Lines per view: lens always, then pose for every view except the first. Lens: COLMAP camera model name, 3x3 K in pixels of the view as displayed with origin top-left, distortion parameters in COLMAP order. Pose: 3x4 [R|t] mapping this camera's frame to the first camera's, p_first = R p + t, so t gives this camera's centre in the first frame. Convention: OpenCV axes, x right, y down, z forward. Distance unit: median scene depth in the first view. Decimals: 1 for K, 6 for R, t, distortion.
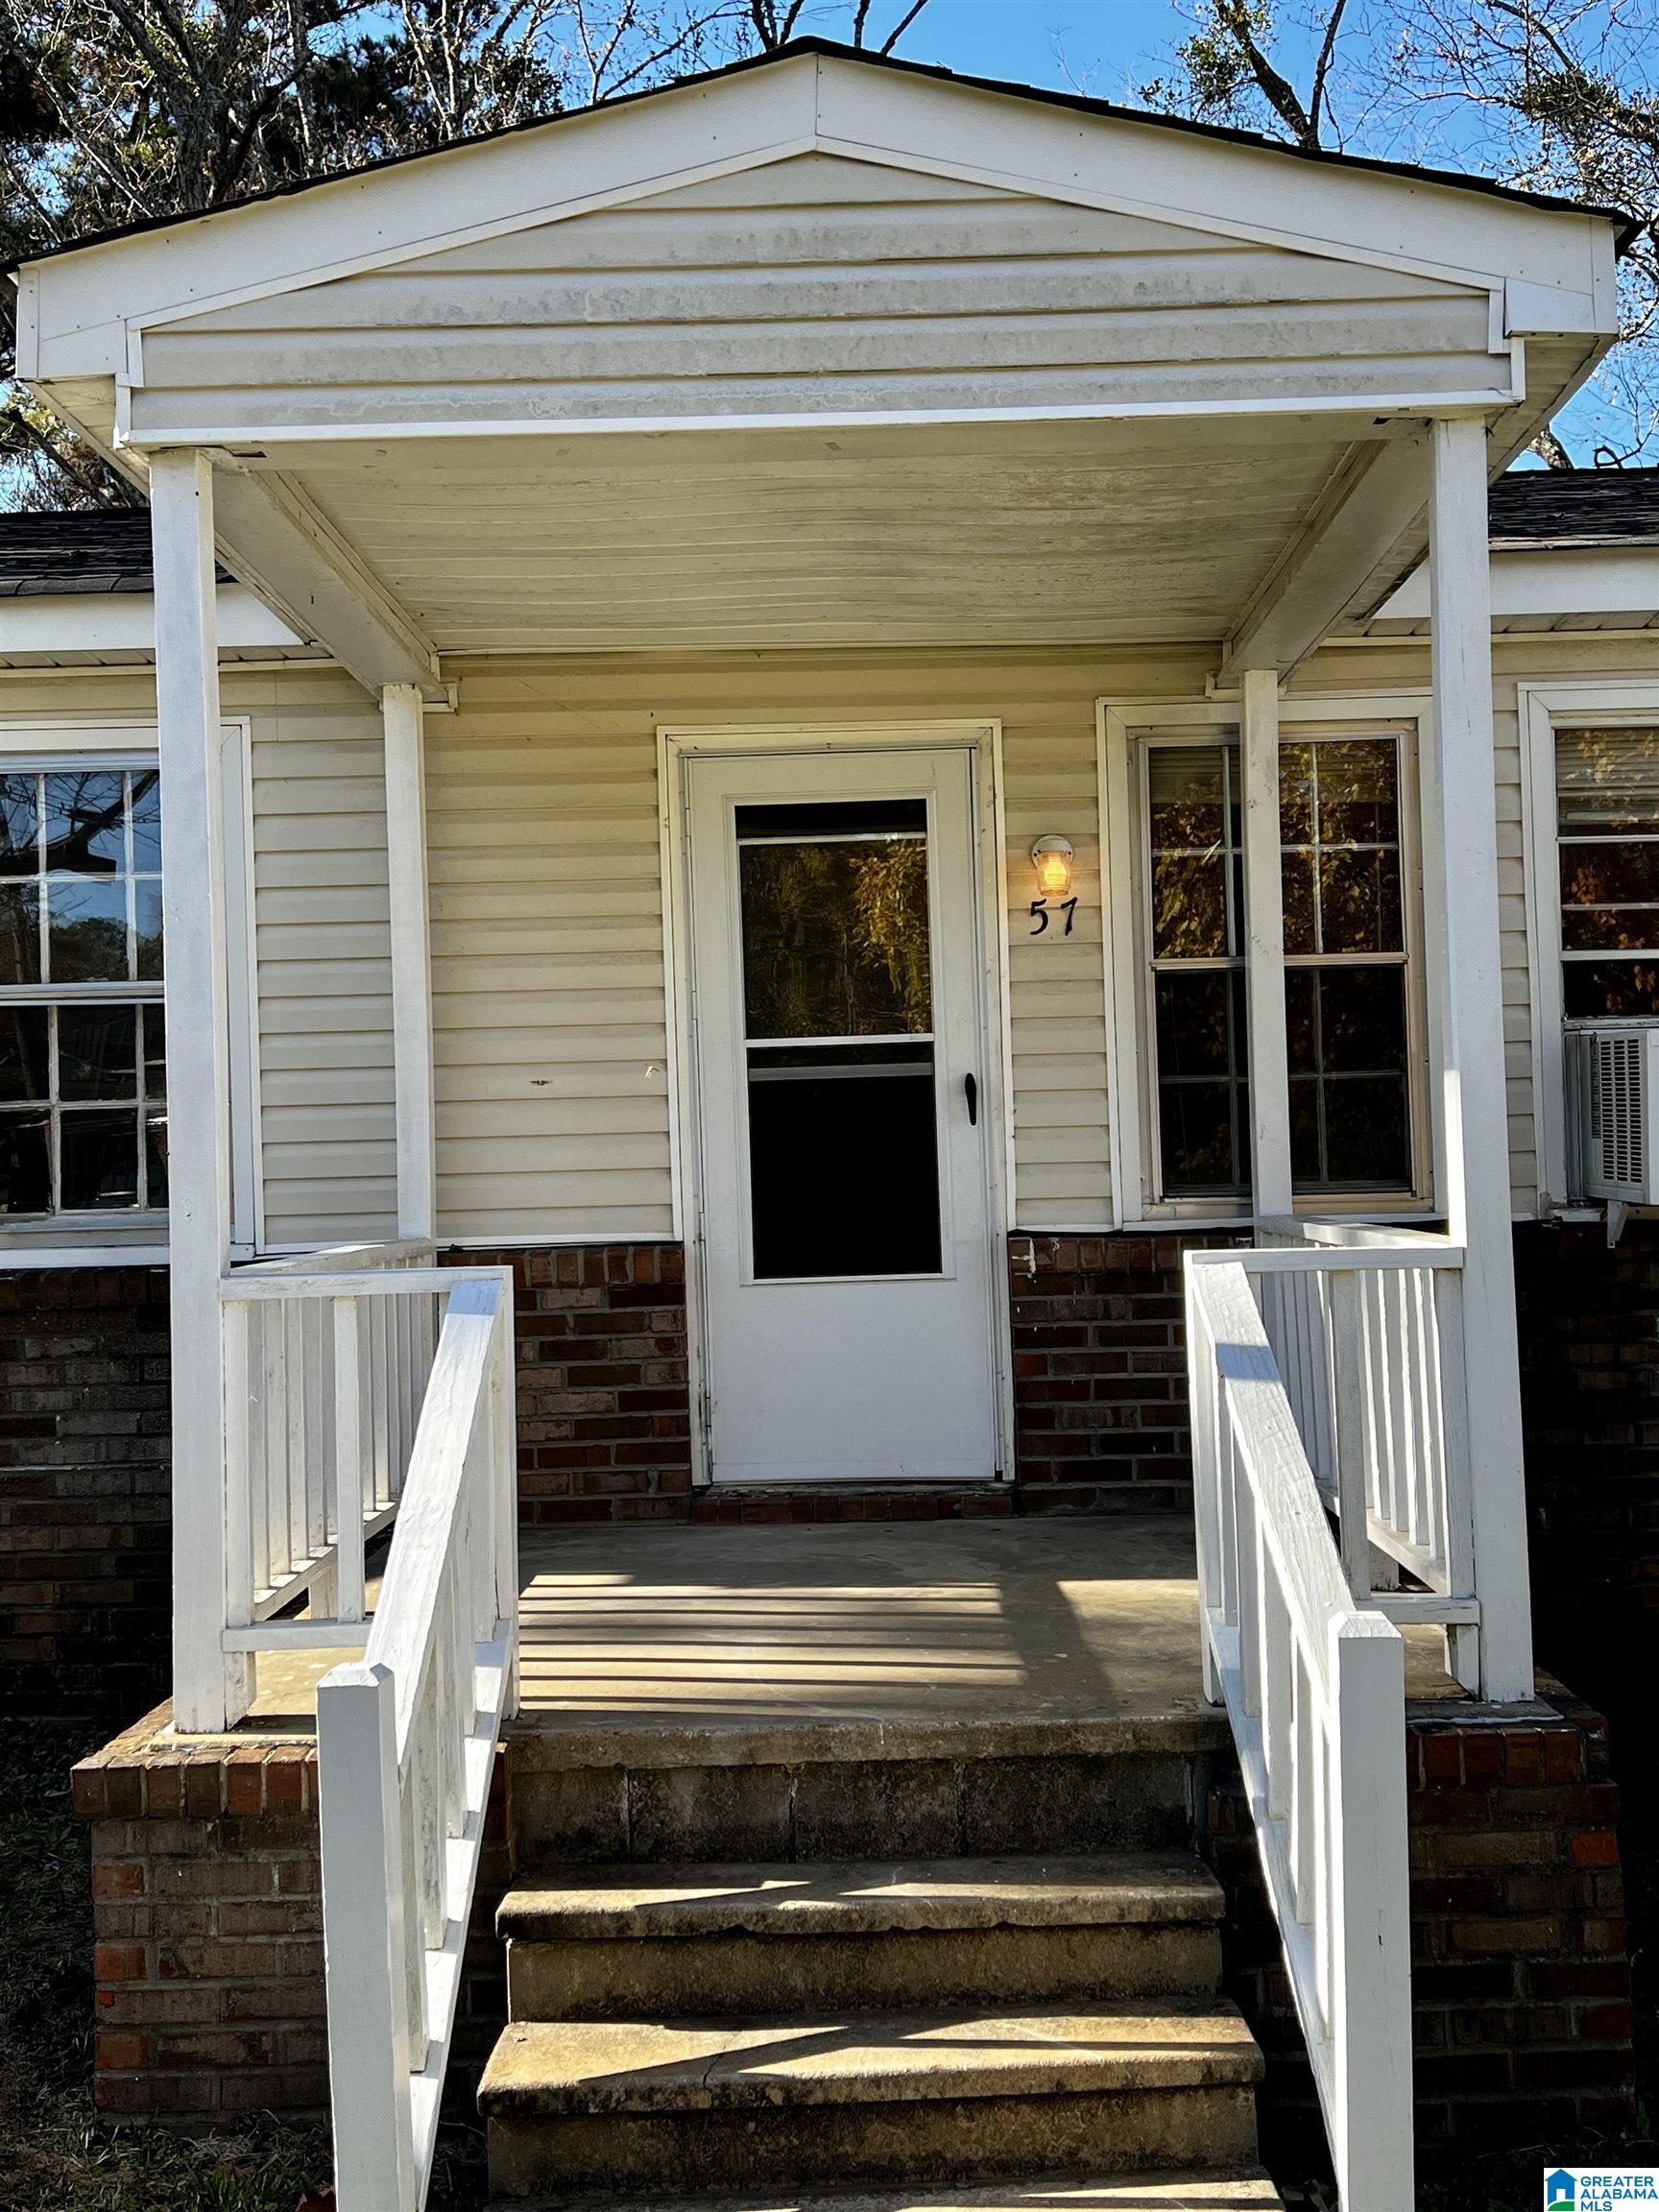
lens RADIAL K [[2462.6, 0, 829.5], [0, 2462.6, 1106.0], [0, 0, 1]] dist [0.164632, -0.407483]
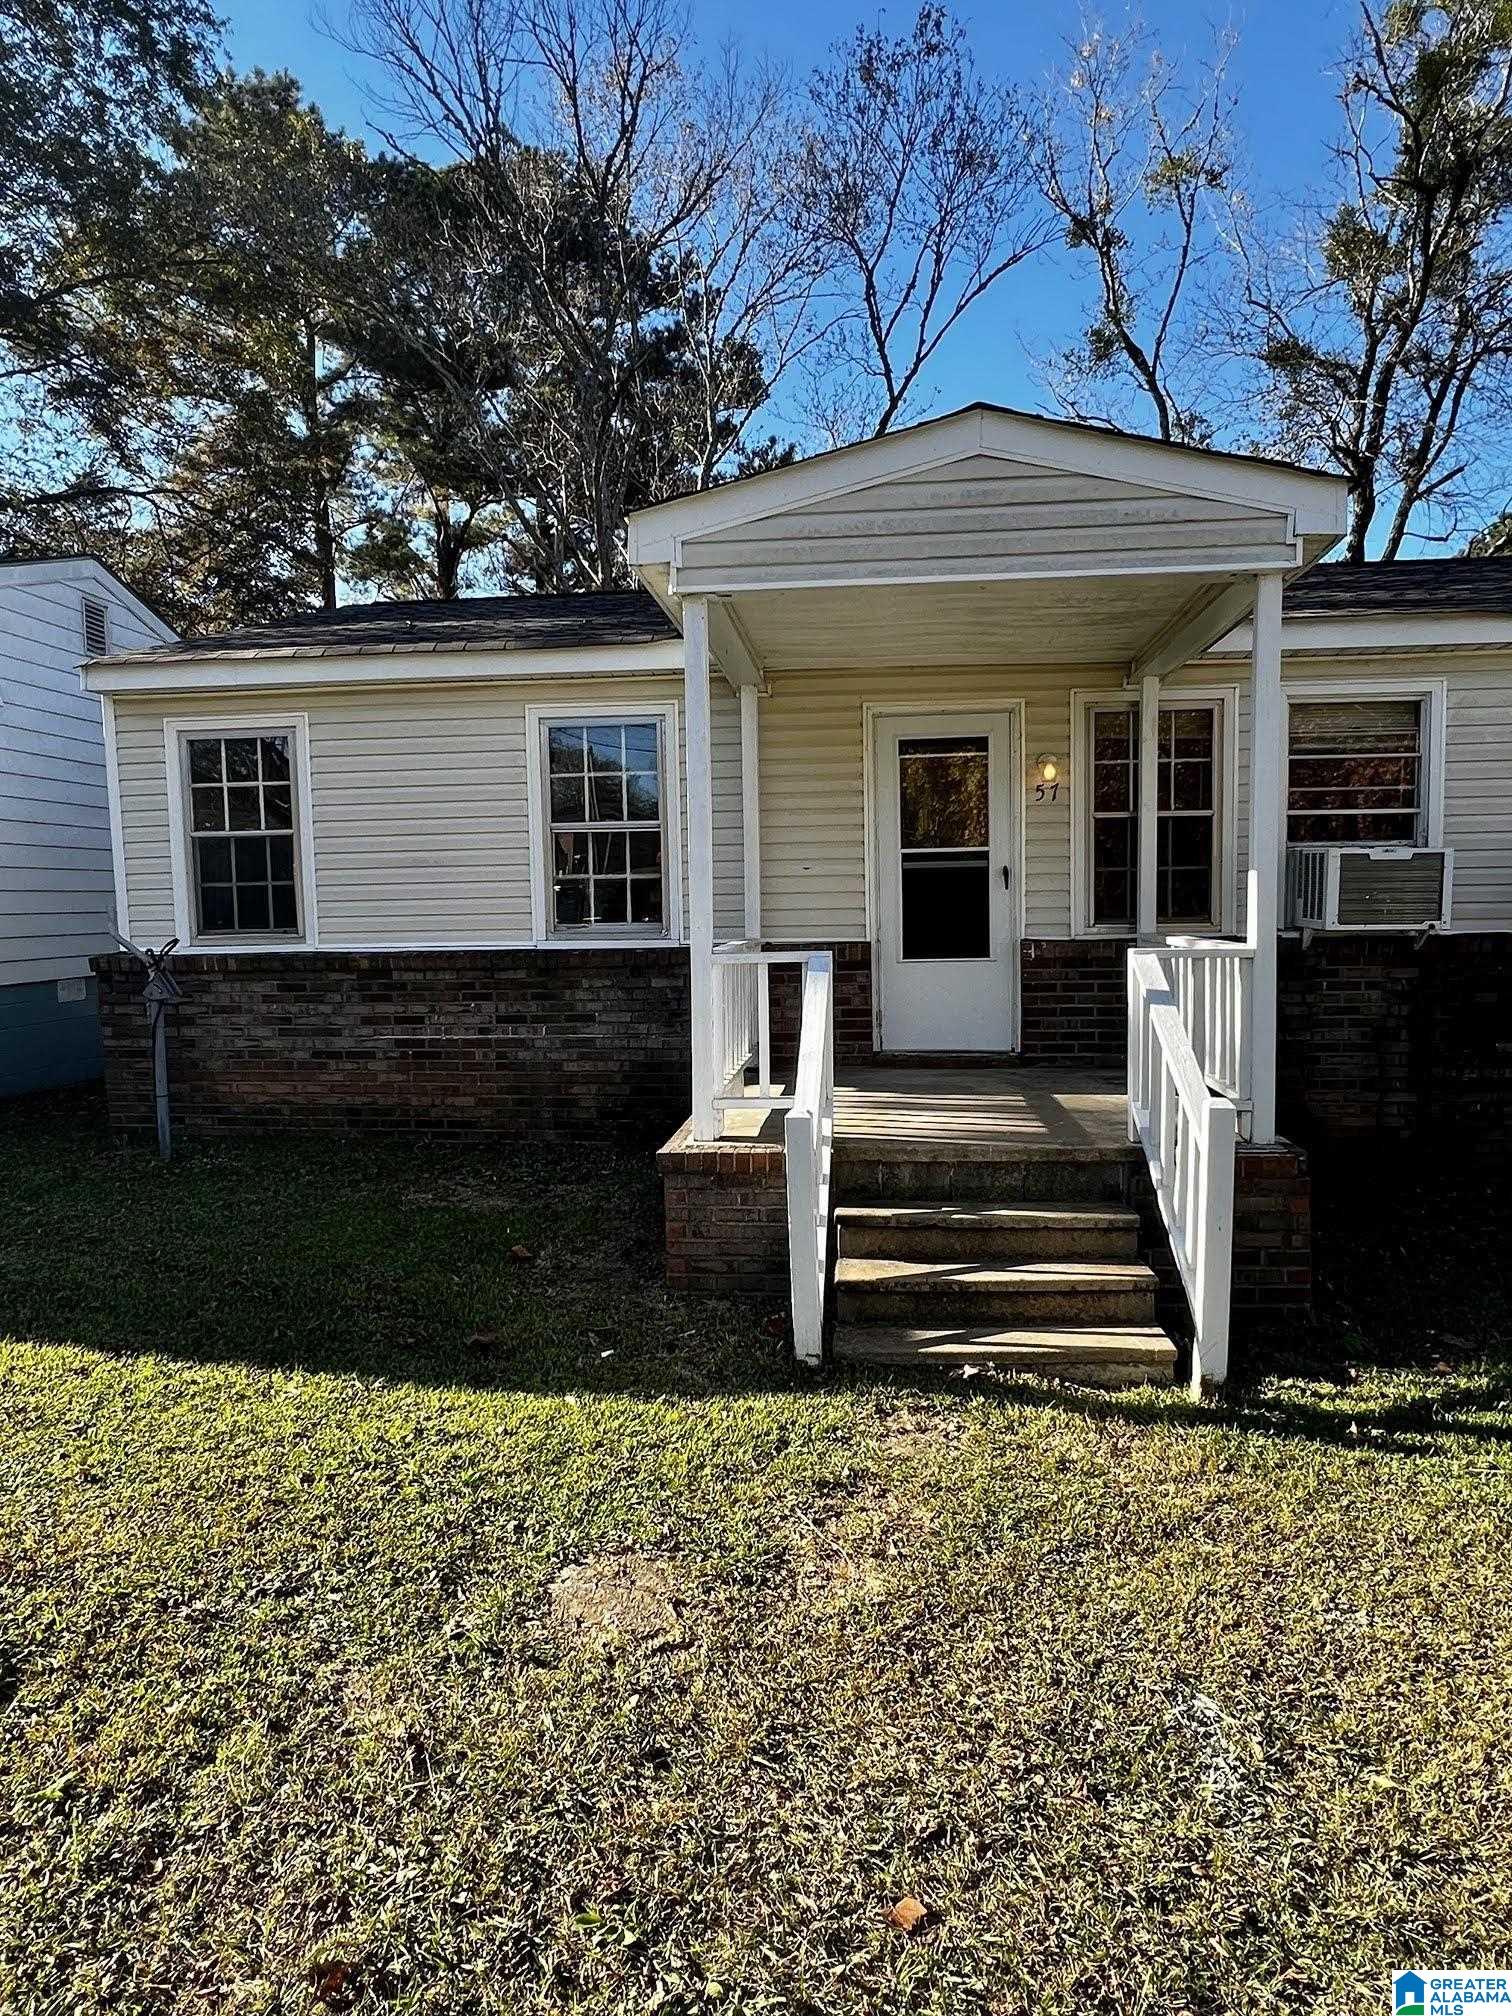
lens RADIAL K [[1234.3, 0, 756.0], [0, 1234.3, 1008.0], [0, 0, 1]] dist [0.000324, -0.001247]
pose [[0.995762, 0.019003, -0.089983, -0.096010], [-0.009105, 0.993984, 0.109150, -0.008374], [0.091516, -0.107868, 0.989944, -0.164297]]
